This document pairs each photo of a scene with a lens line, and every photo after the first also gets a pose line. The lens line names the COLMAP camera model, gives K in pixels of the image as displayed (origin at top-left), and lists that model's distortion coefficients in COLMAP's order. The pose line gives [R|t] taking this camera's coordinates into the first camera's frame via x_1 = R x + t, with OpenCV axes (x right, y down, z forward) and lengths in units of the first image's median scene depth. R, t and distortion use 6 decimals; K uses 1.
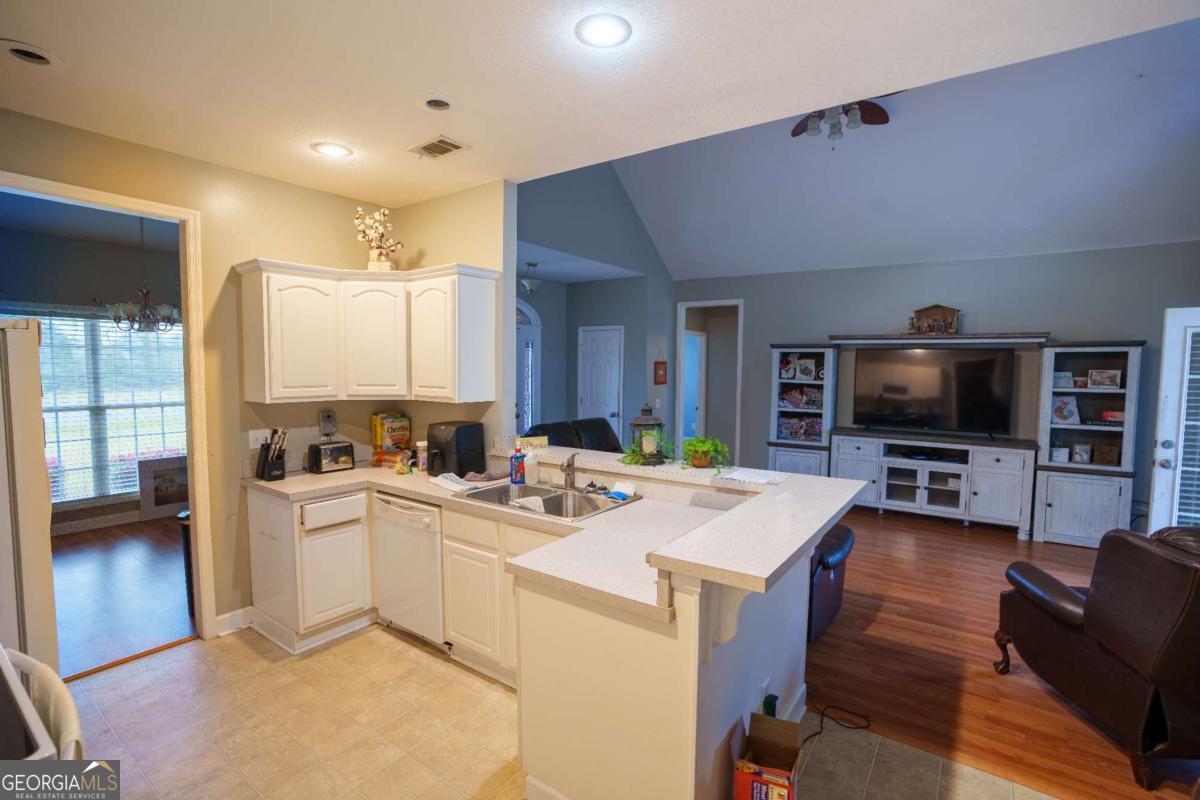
lens RADIAL K [[542.3, 0, 600.0], [0, 542.3, 400.0], [0, 0, 1]] dist [-0.000935, -0.000155]
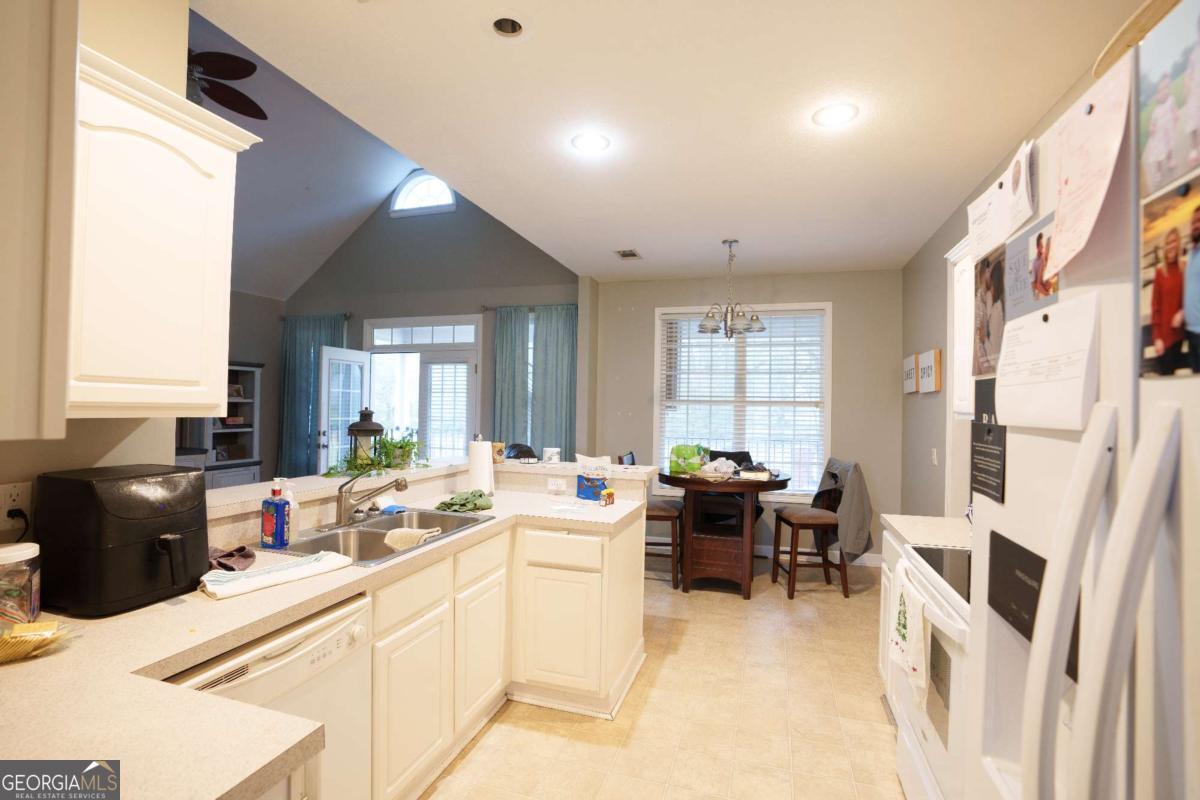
lens RADIAL K [[542.3, 0, 600.0], [0, 542.3, 400.0], [0, 0, 1]] dist [-0.000935, -0.000155]
pose [[-0.298504, -0.002106, 0.954406, -0.839761], [0.042914, 0.998957, 0.015626, -0.001936], [-0.953443, 0.045622, -0.298102, 0.861110]]
